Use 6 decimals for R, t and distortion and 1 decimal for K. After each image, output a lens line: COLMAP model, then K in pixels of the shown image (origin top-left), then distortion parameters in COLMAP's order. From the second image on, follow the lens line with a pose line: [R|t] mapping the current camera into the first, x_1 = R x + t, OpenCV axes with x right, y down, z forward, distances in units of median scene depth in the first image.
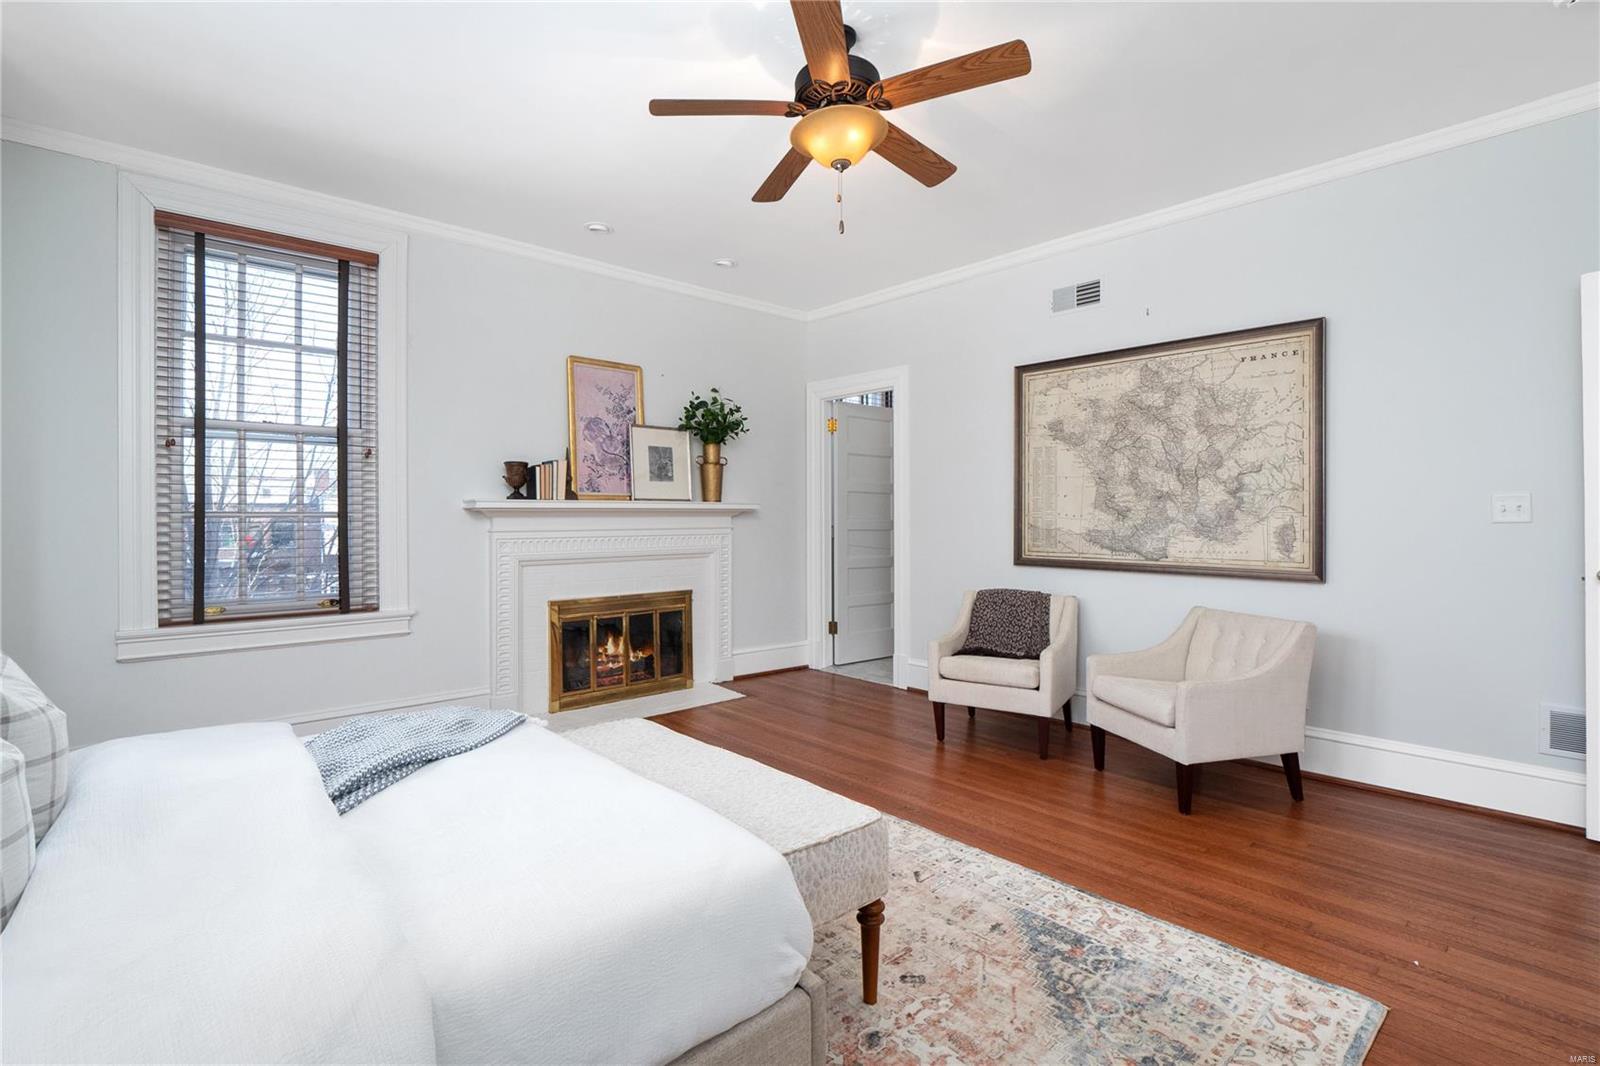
lens RADIAL K [[742.9, 0, 799.3], [0, 742.9, 527.4], [0, 0, 1]] dist [-0.005903, -0.001732]
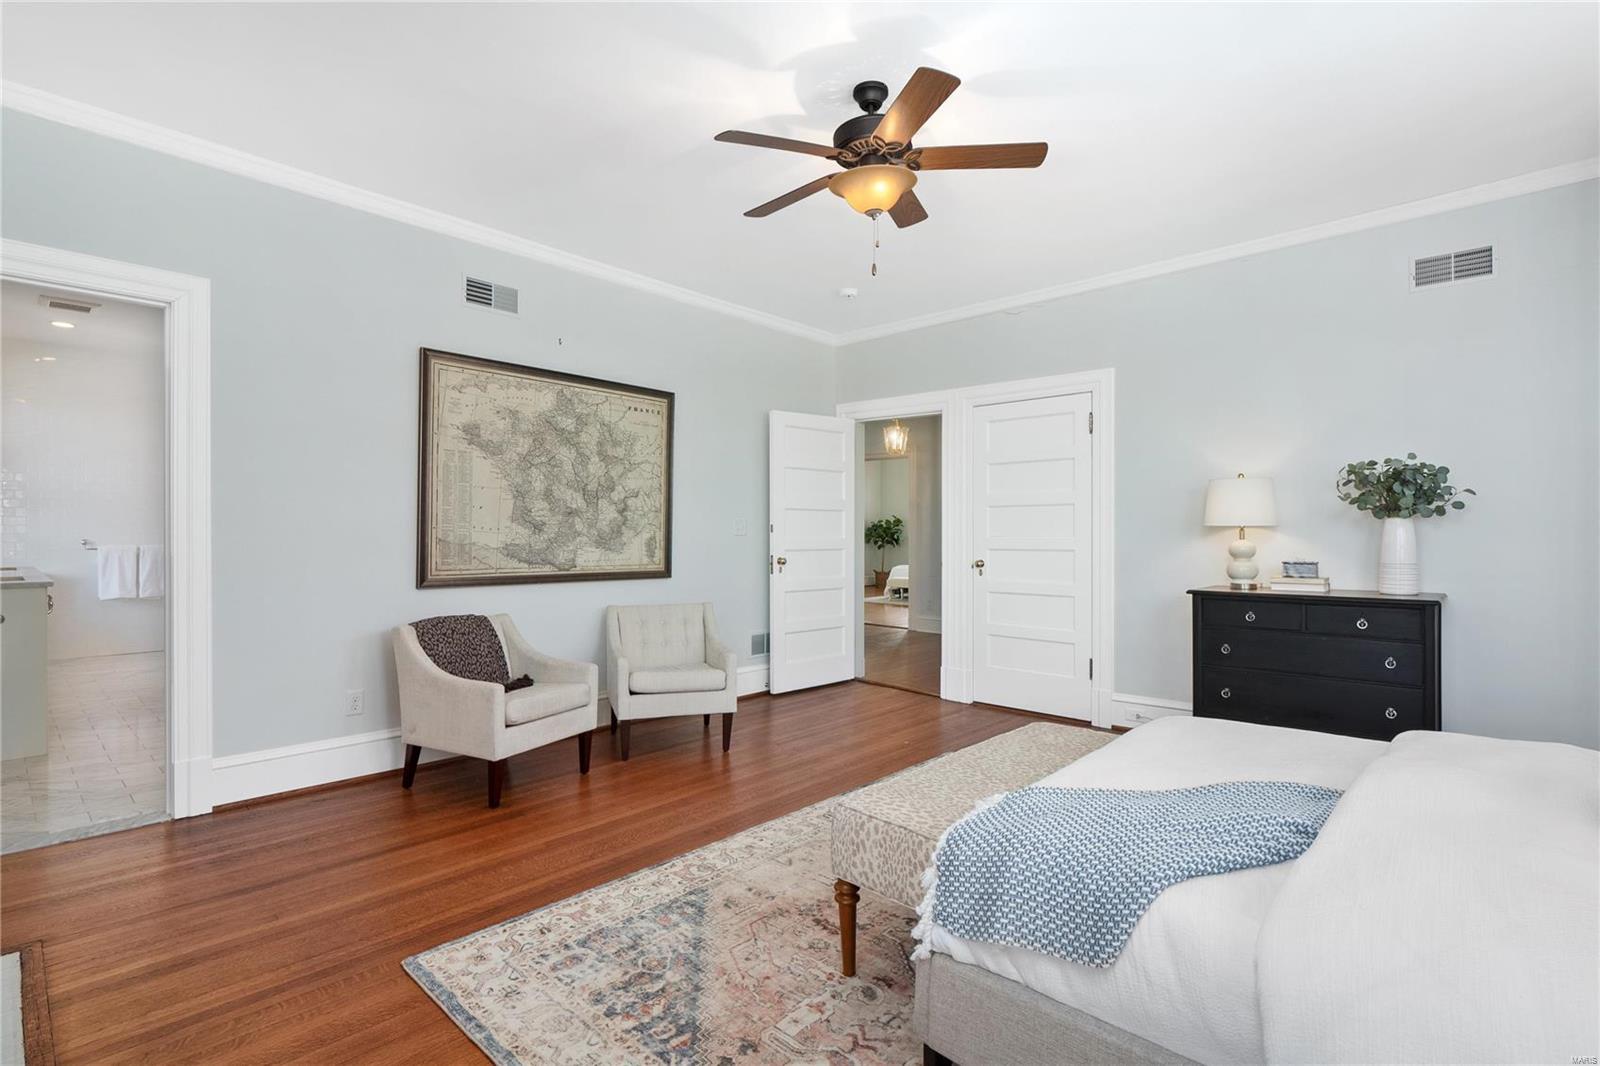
lens RADIAL K [[742.9, 0, 798.6], [0, 742.9, 534.7], [0, 0, 1]] dist [-0.005903, -0.001732]
pose [[-0.070546, 0.004174, 0.997500, -0.650406], [0.014149, 0.999895, -0.003183, -0.000108], [-0.997408, 0.013889, -0.070598, 0.747609]]
